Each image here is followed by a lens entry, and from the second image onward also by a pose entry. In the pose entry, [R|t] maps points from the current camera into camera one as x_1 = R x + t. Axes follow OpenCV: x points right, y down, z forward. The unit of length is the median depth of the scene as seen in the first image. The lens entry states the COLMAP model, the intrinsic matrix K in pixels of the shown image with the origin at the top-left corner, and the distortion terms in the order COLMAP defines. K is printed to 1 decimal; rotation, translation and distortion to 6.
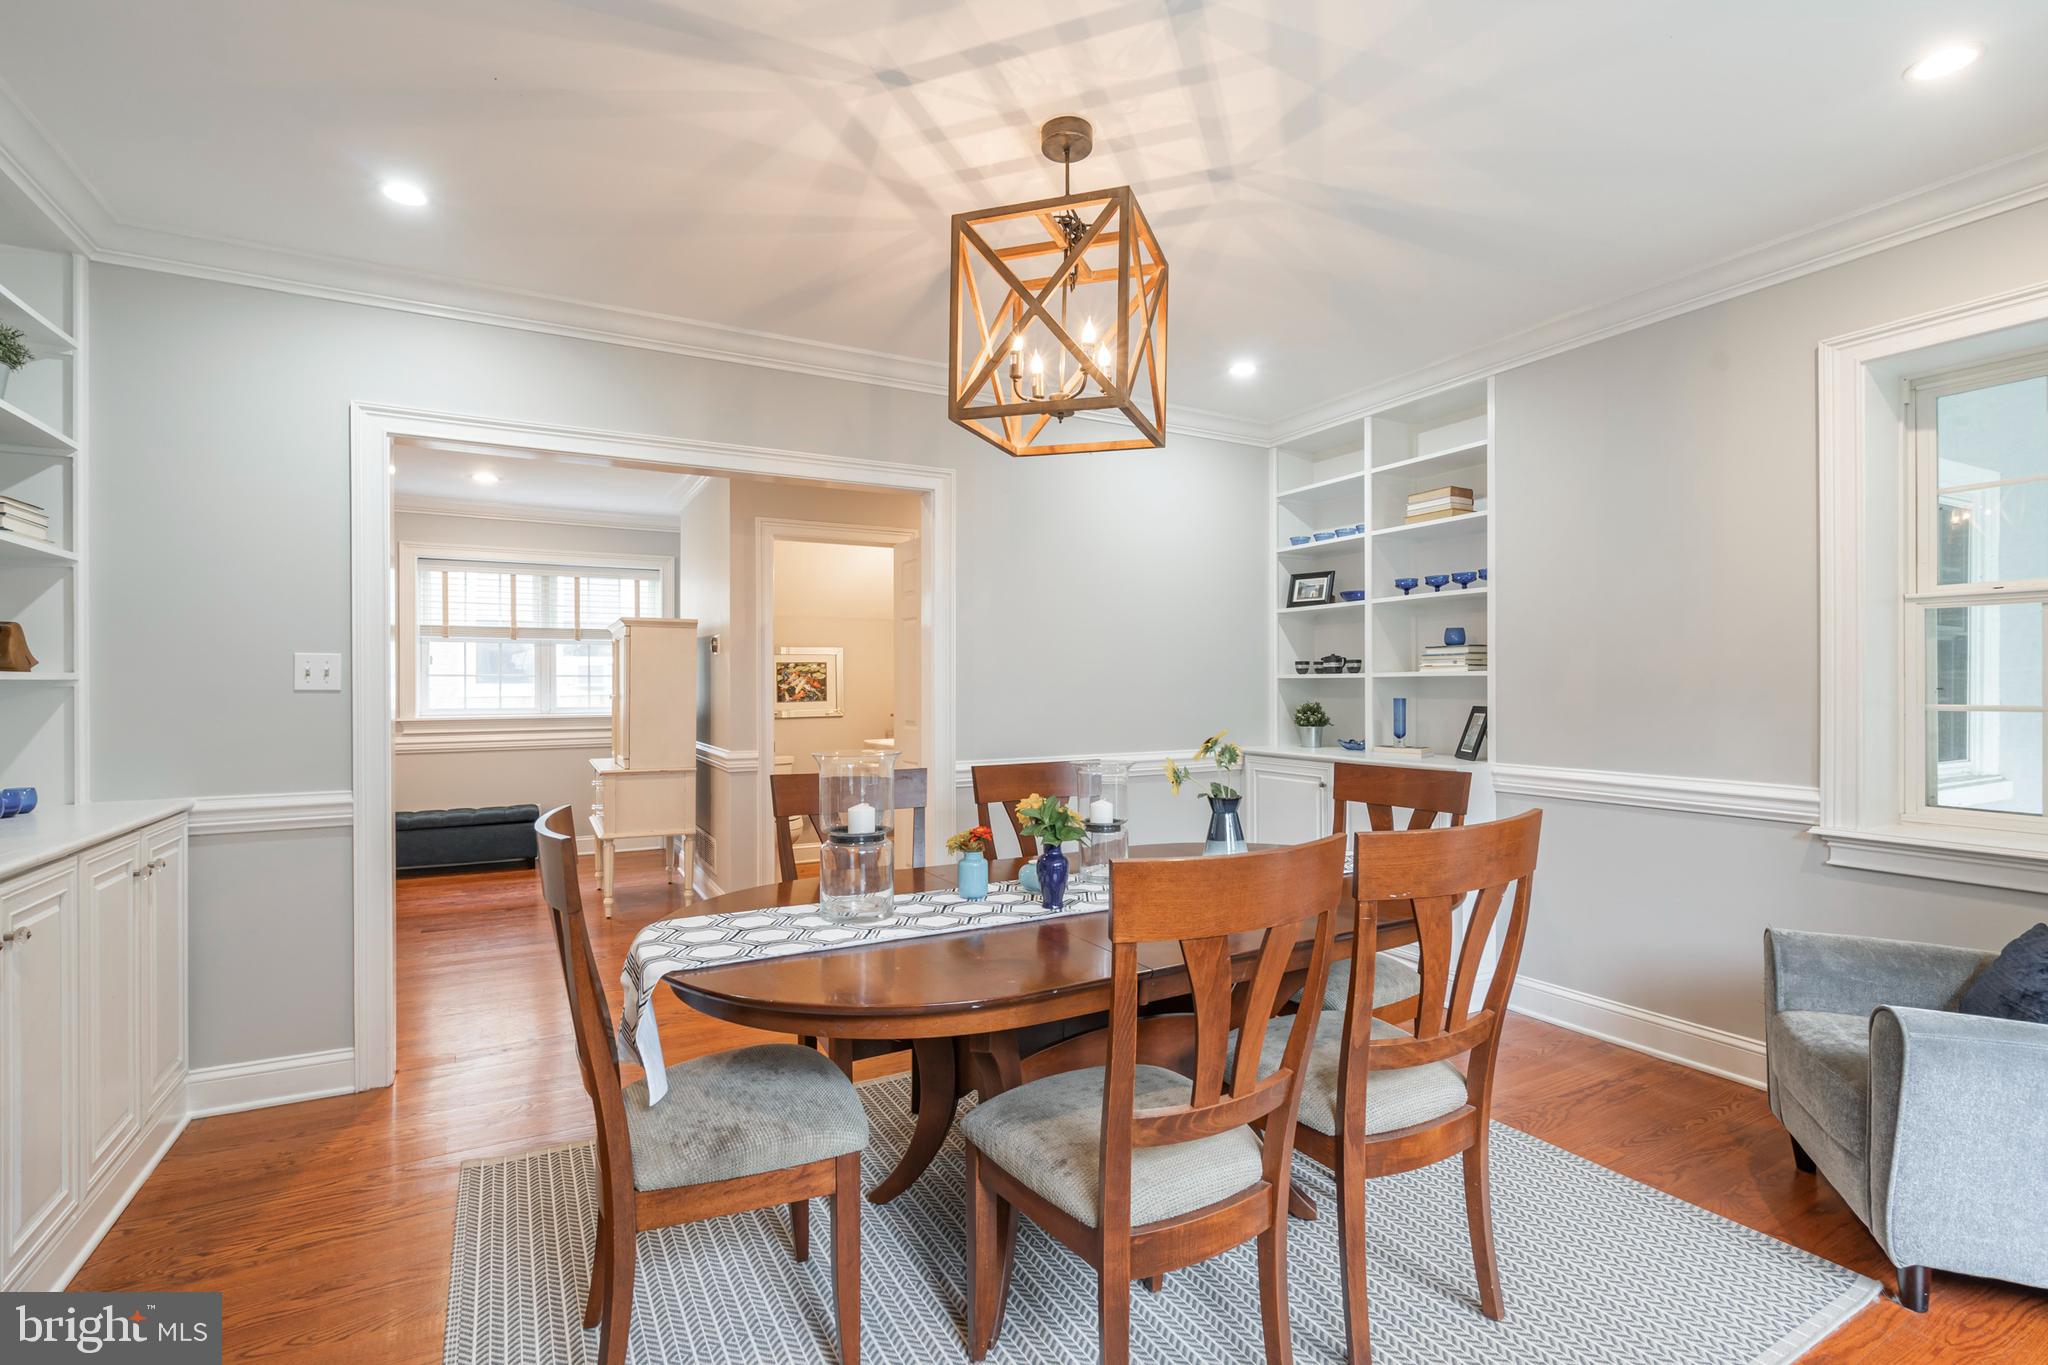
lens RADIAL K [[929.0, 0, 1020.3], [0, 929.0, 684.6], [0, 0, 1]] dist [-0.007235, 0.002415]
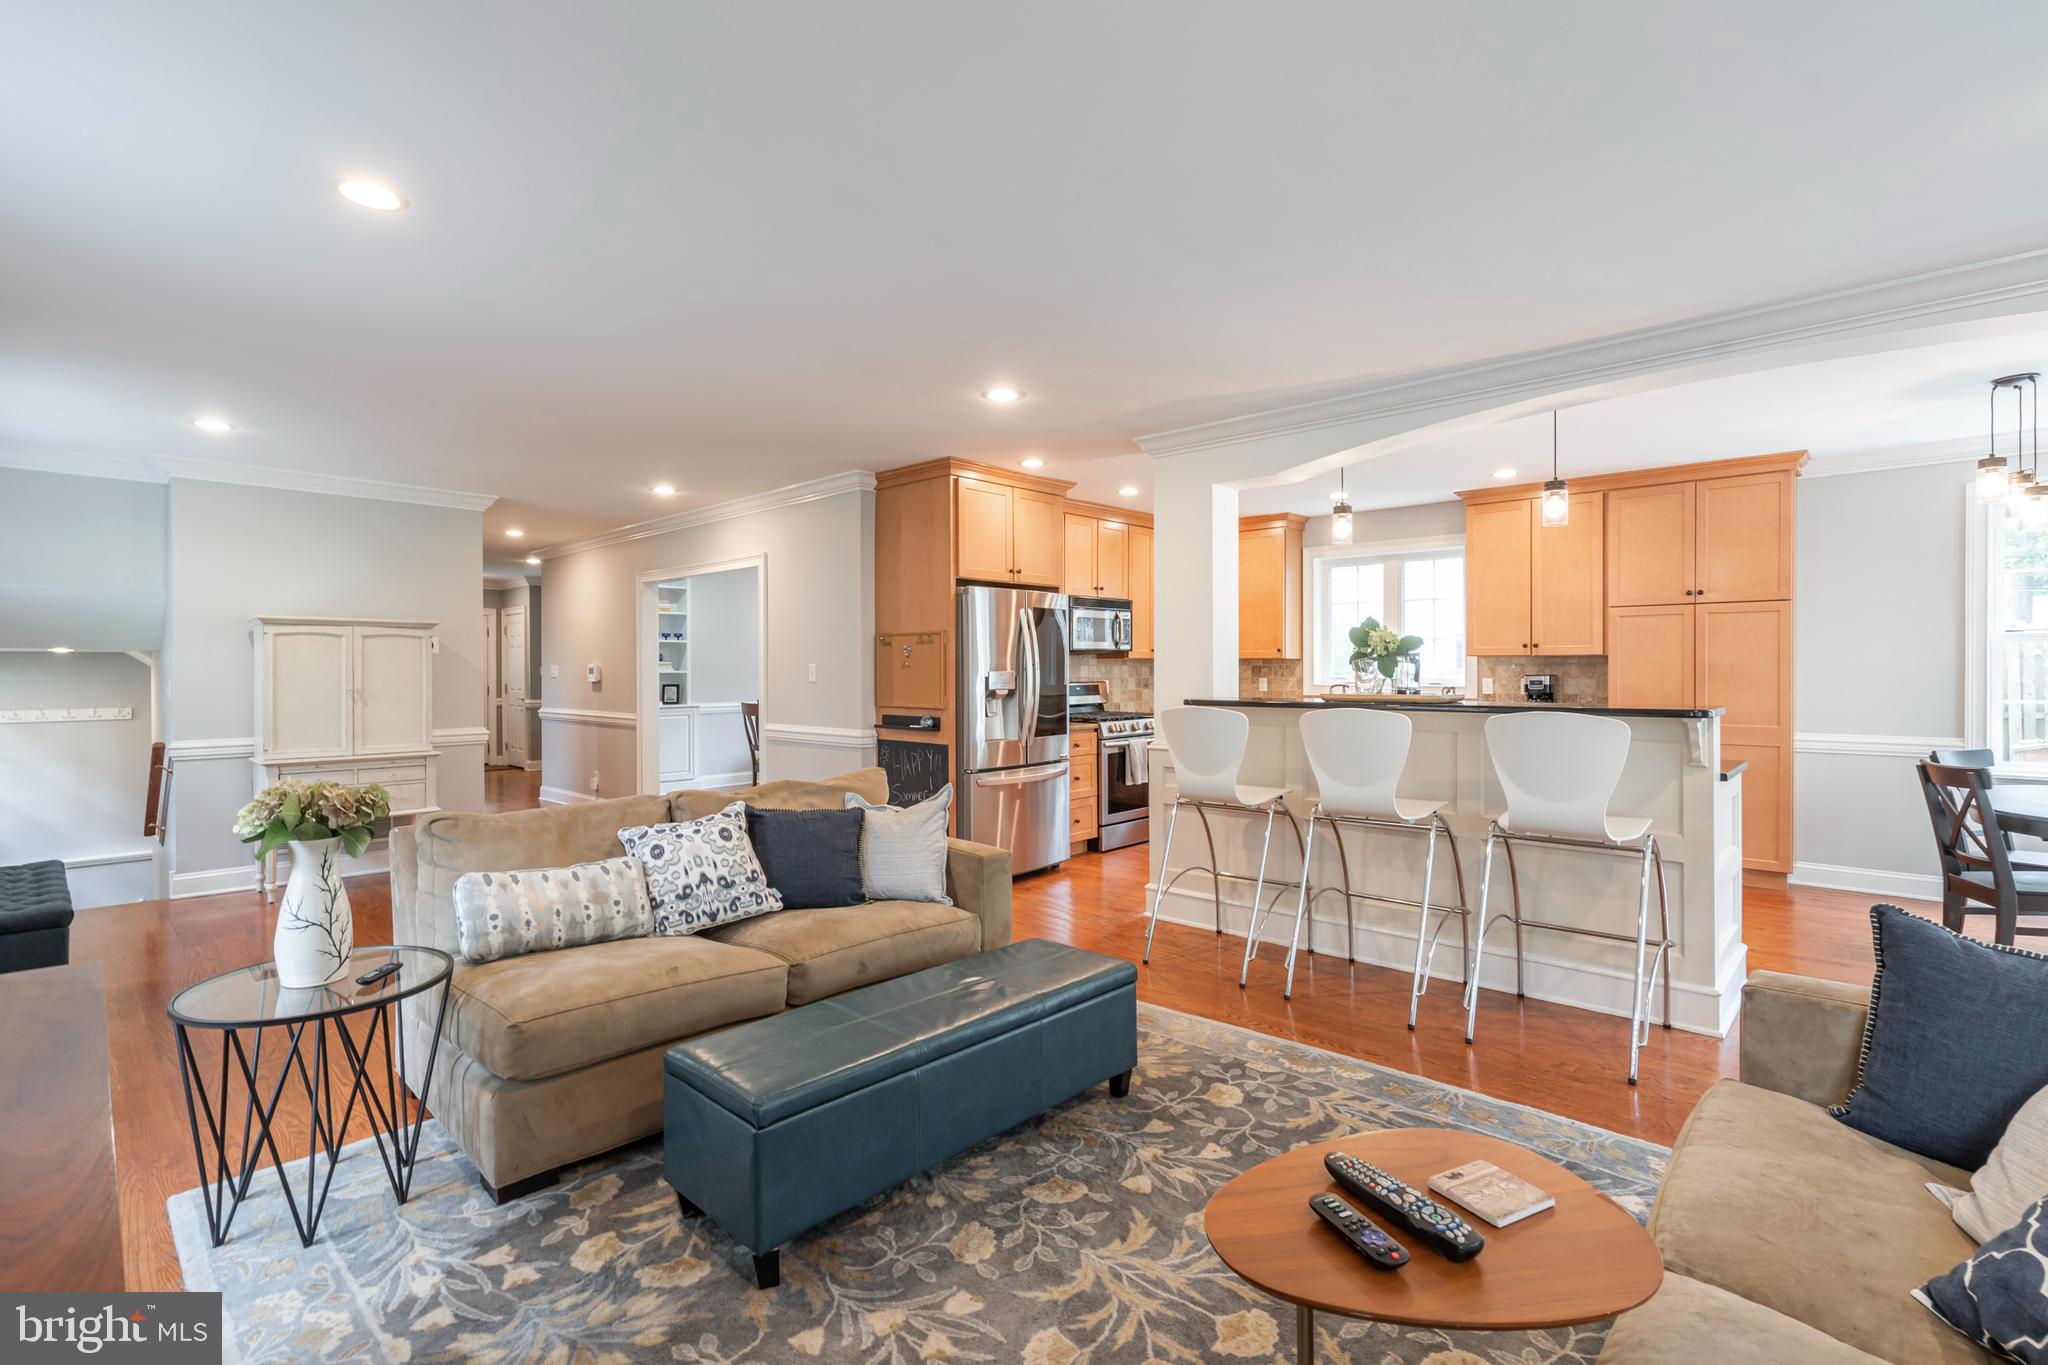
lens RADIAL K [[929.0, 0, 1028.8], [0, 929.0, 675.1], [0, 0, 1]] dist [-0.007235, 0.002415]
pose [[-0.311407, -0.001634, 0.950275, -2.310165], [0.003220, 0.999991, 0.002775, -0.006195], [-0.950271, 0.003924, -0.311399, 0.865487]]
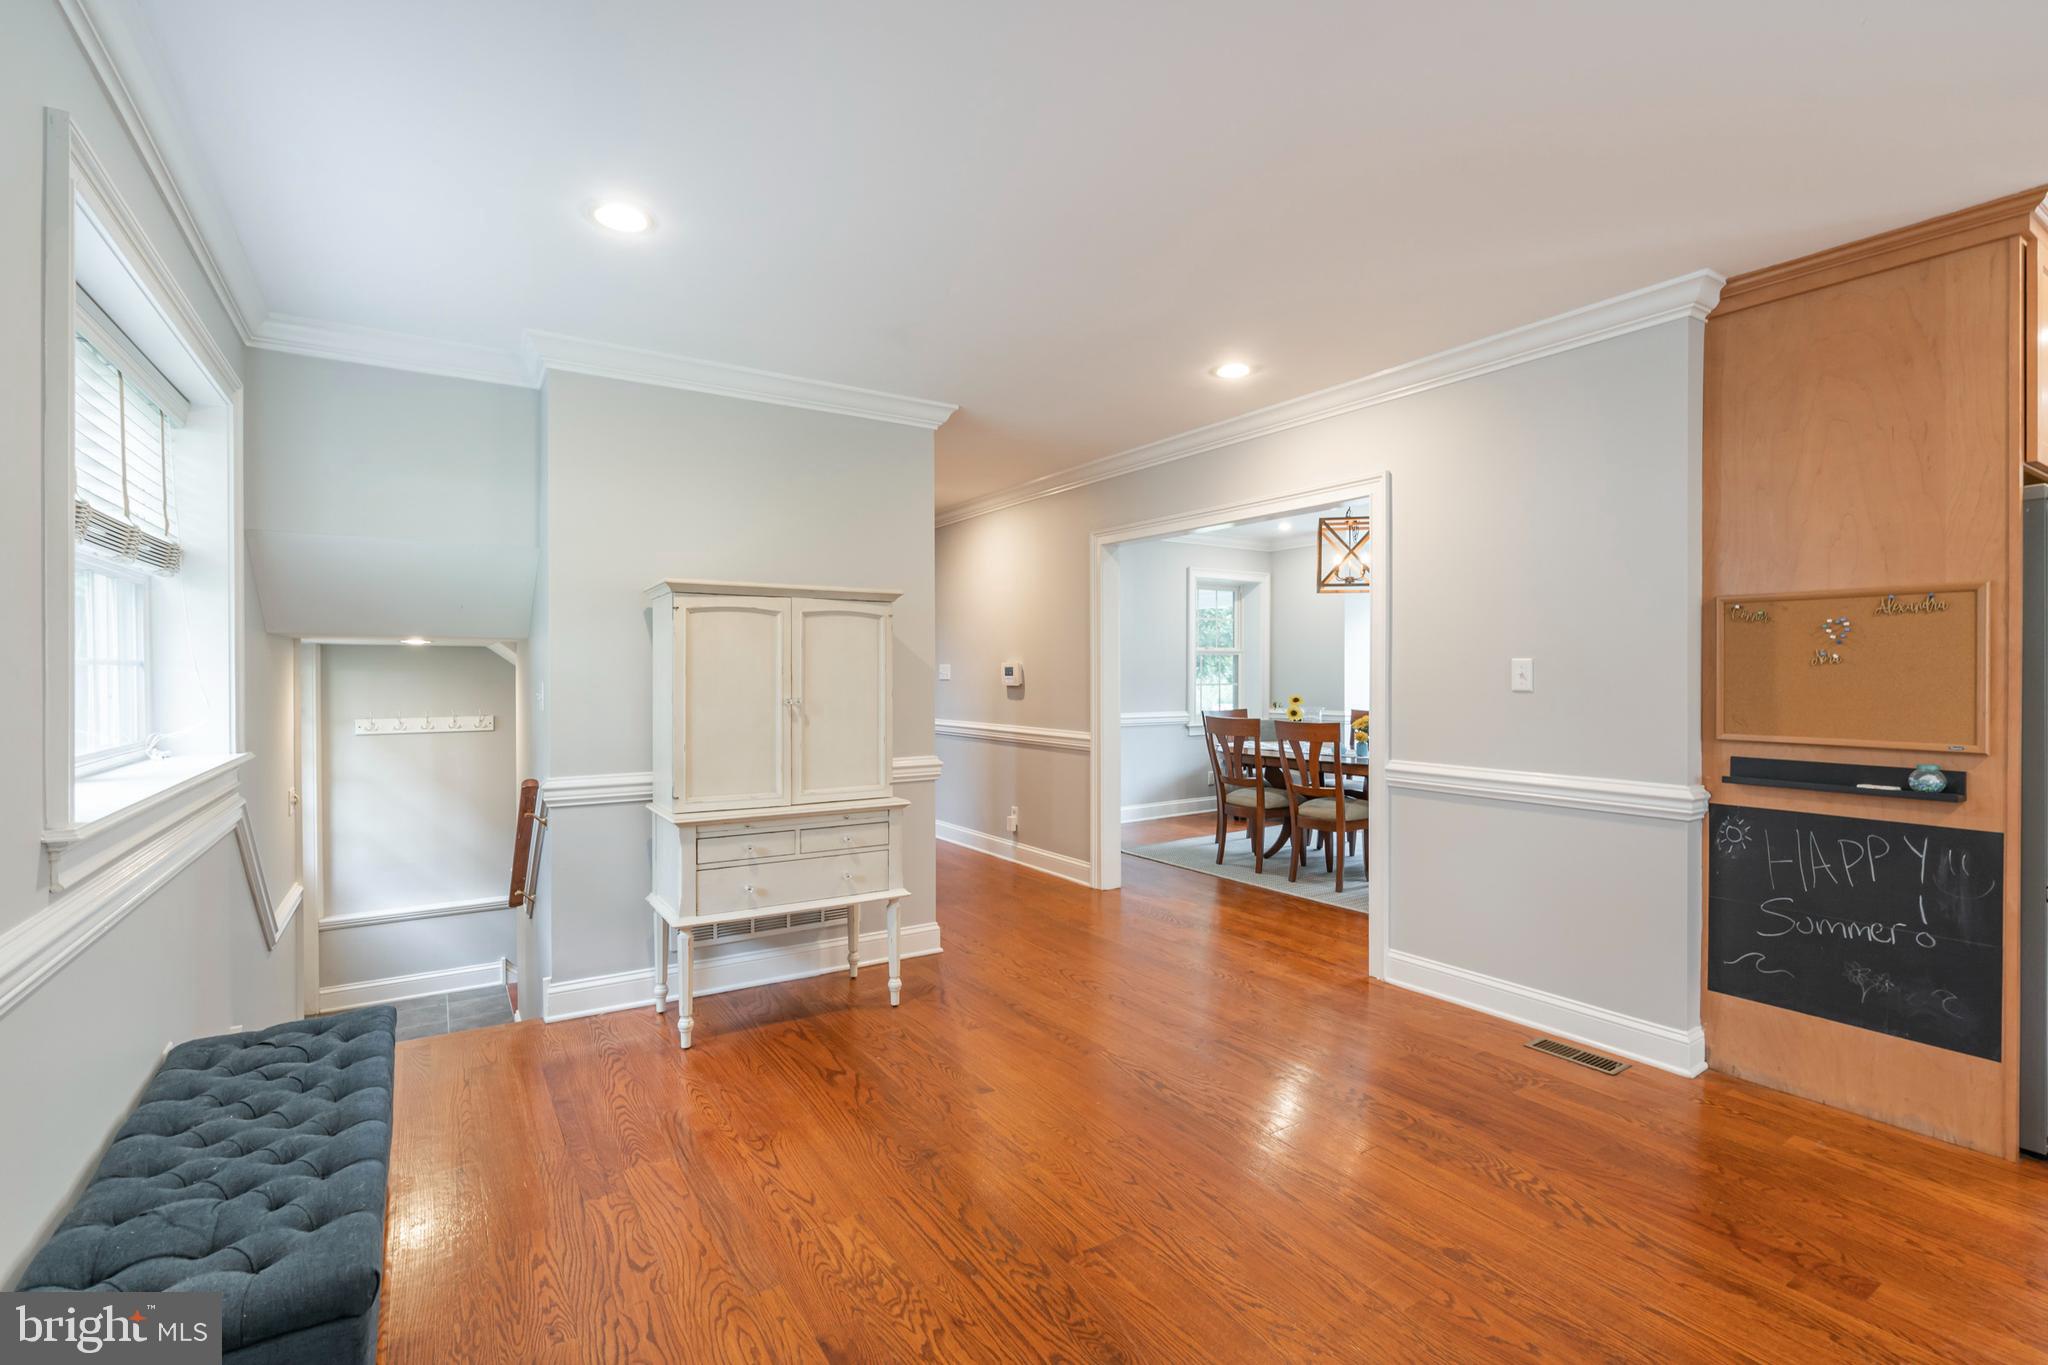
lens RADIAL K [[929.0, 0, 1025.4], [0, 929.0, 678.7], [0, 0, 1]] dist [-0.007235, 0.002415]
pose [[-0.071069, -0.004193, 0.997463, -1.530181], [0.000754, 0.999991, 0.004257, -0.006839], [-0.997471, 0.001054, -0.071065, 1.252258]]
